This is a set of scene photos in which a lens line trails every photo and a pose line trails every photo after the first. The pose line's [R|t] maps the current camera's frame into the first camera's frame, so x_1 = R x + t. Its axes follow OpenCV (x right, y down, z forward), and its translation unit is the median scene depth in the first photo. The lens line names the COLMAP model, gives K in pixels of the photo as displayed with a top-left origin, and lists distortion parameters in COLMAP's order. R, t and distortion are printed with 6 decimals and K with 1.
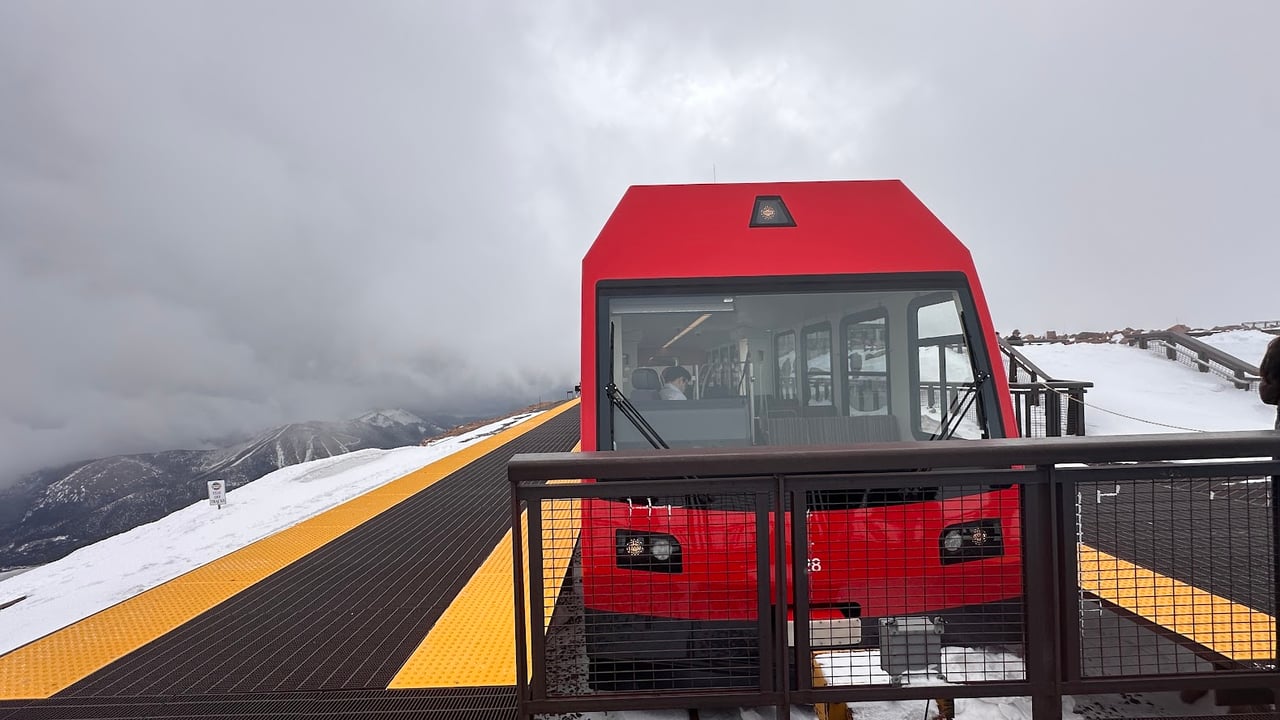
lens RADIAL K [[604.6, 0, 640.0], [0, 604.6, 360.0], [0, 0, 1]] dist [-0.002068, -0.000942]
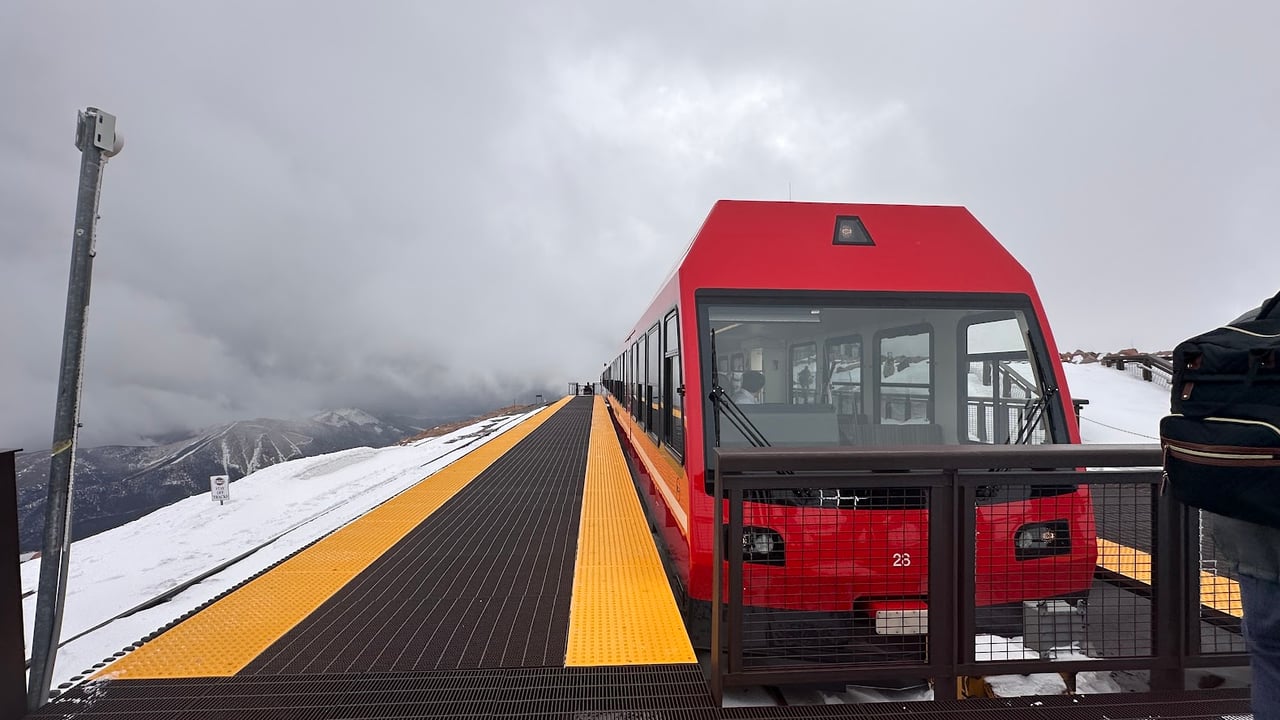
lens RADIAL K [[604.6, 0, 640.0], [0, 604.6, 360.0], [0, 0, 1]] dist [-0.002068, -0.000942]
pose [[0.997587, 0.031731, 0.061749, -0.165686], [-0.031062, 0.999448, -0.011761, 0.005857], [-0.062088, 0.009815, 0.998022, -0.033567]]
